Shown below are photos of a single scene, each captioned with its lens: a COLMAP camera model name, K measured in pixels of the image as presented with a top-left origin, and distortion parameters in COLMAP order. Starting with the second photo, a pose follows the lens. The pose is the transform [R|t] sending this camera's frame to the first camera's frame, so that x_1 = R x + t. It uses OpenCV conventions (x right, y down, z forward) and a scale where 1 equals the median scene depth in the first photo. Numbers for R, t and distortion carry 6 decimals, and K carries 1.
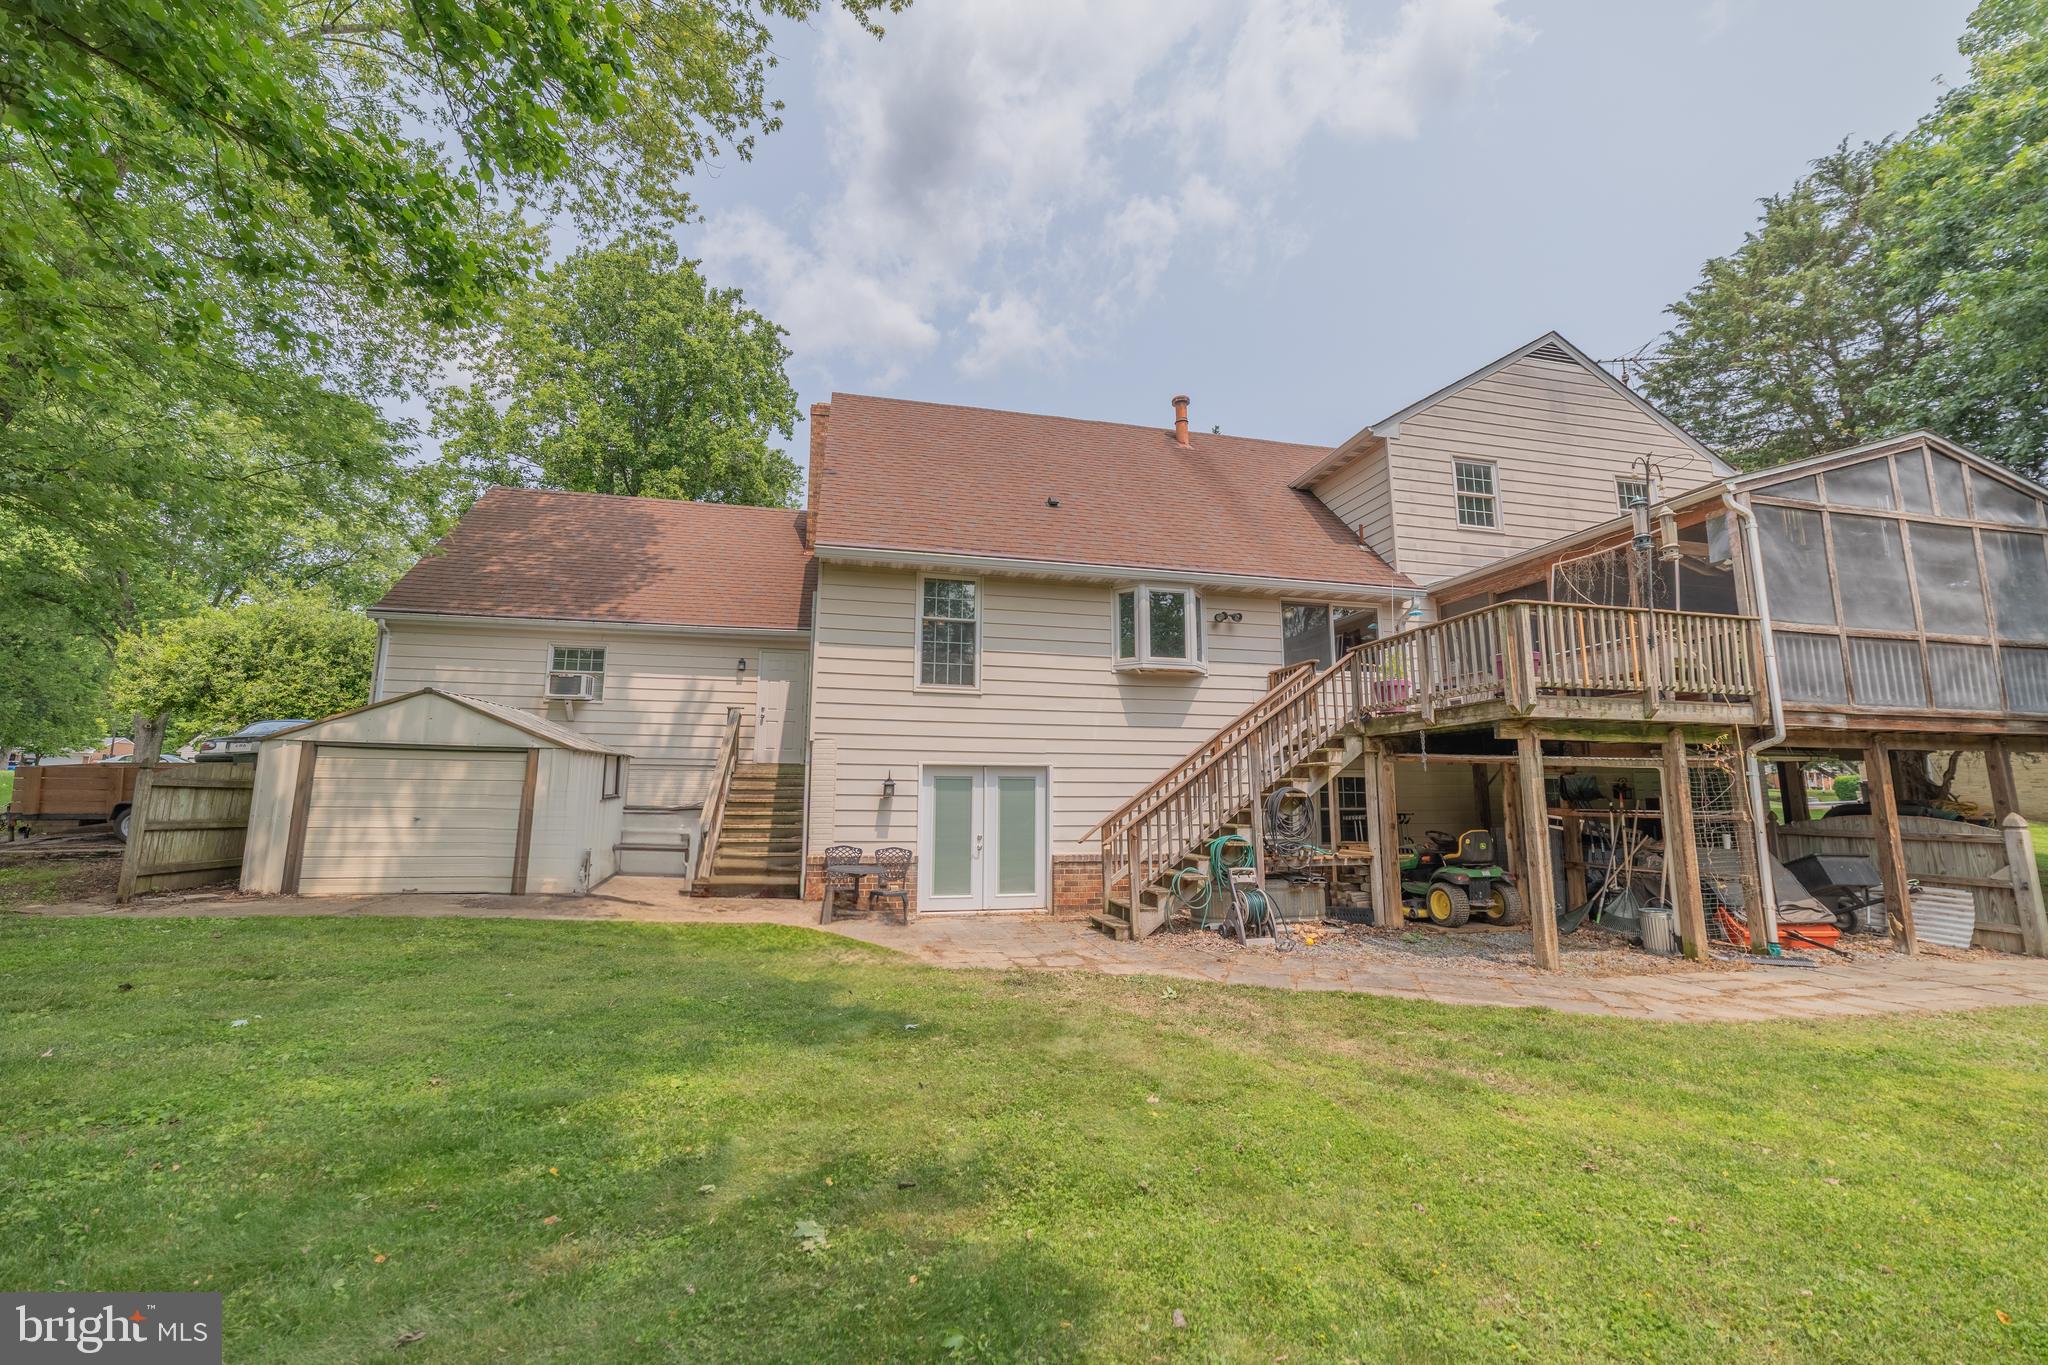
lens RADIAL K [[793.0, 0, 1024.3], [0, 793.0, 679.3], [0, 0, 1]] dist [-0.014390, 0.004291]
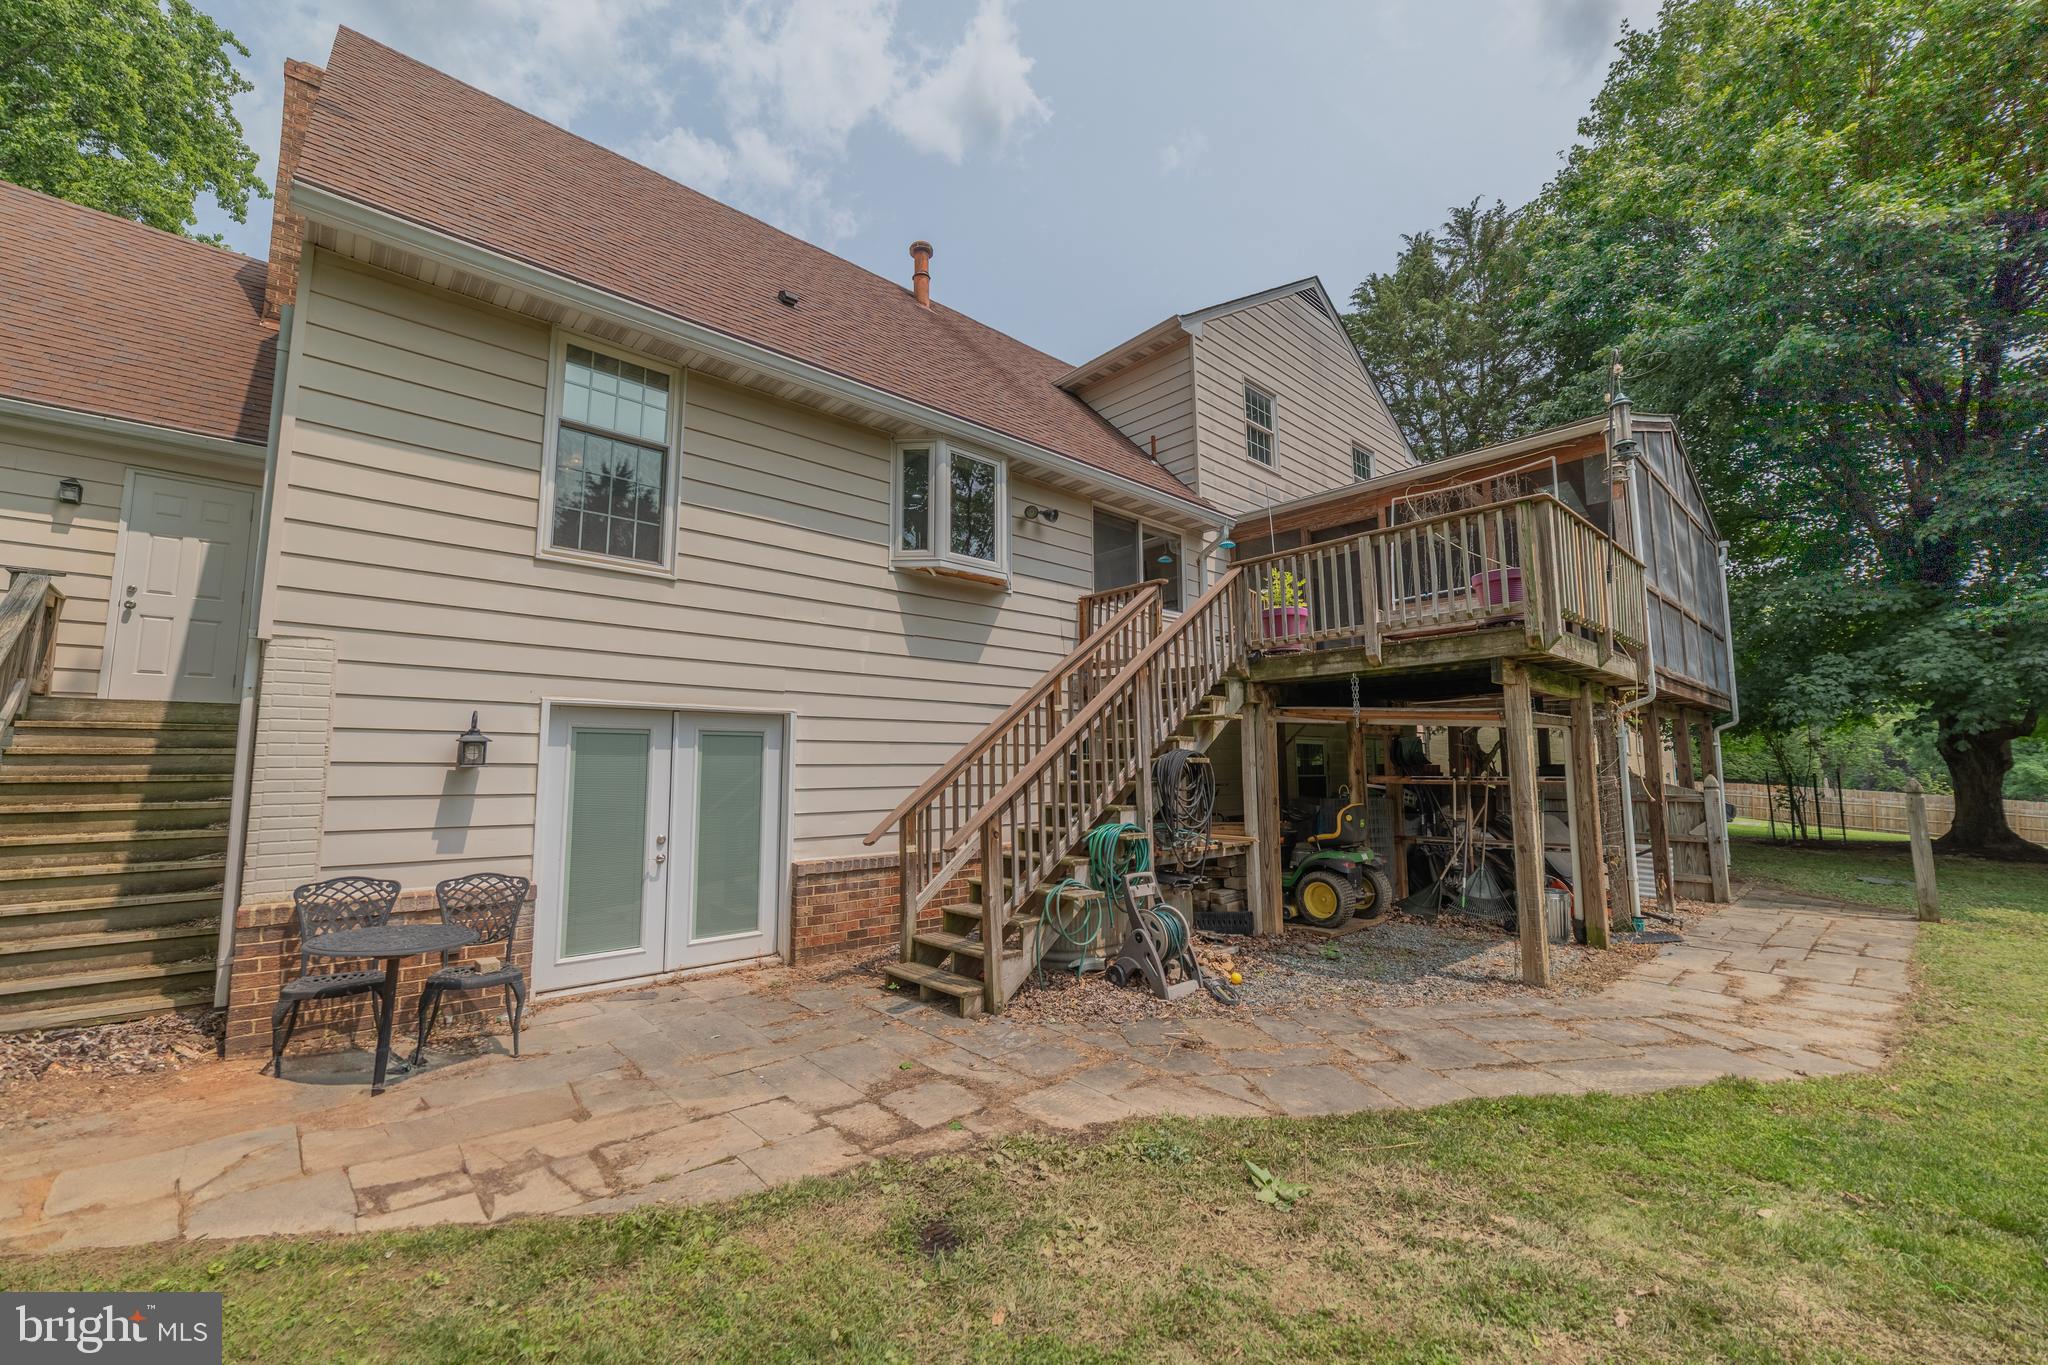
lens RADIAL K [[793.0, 0, 1013.5], [0, 793.0, 681.9], [0, 0, 1]] dist [-0.014390, 0.004291]
pose [[0.876942, 0.044178, 0.478562, -0.107362], [-0.062948, 0.997746, 0.023243, 0.062230], [-0.476456, -0.050507, 0.877746, 0.407686]]
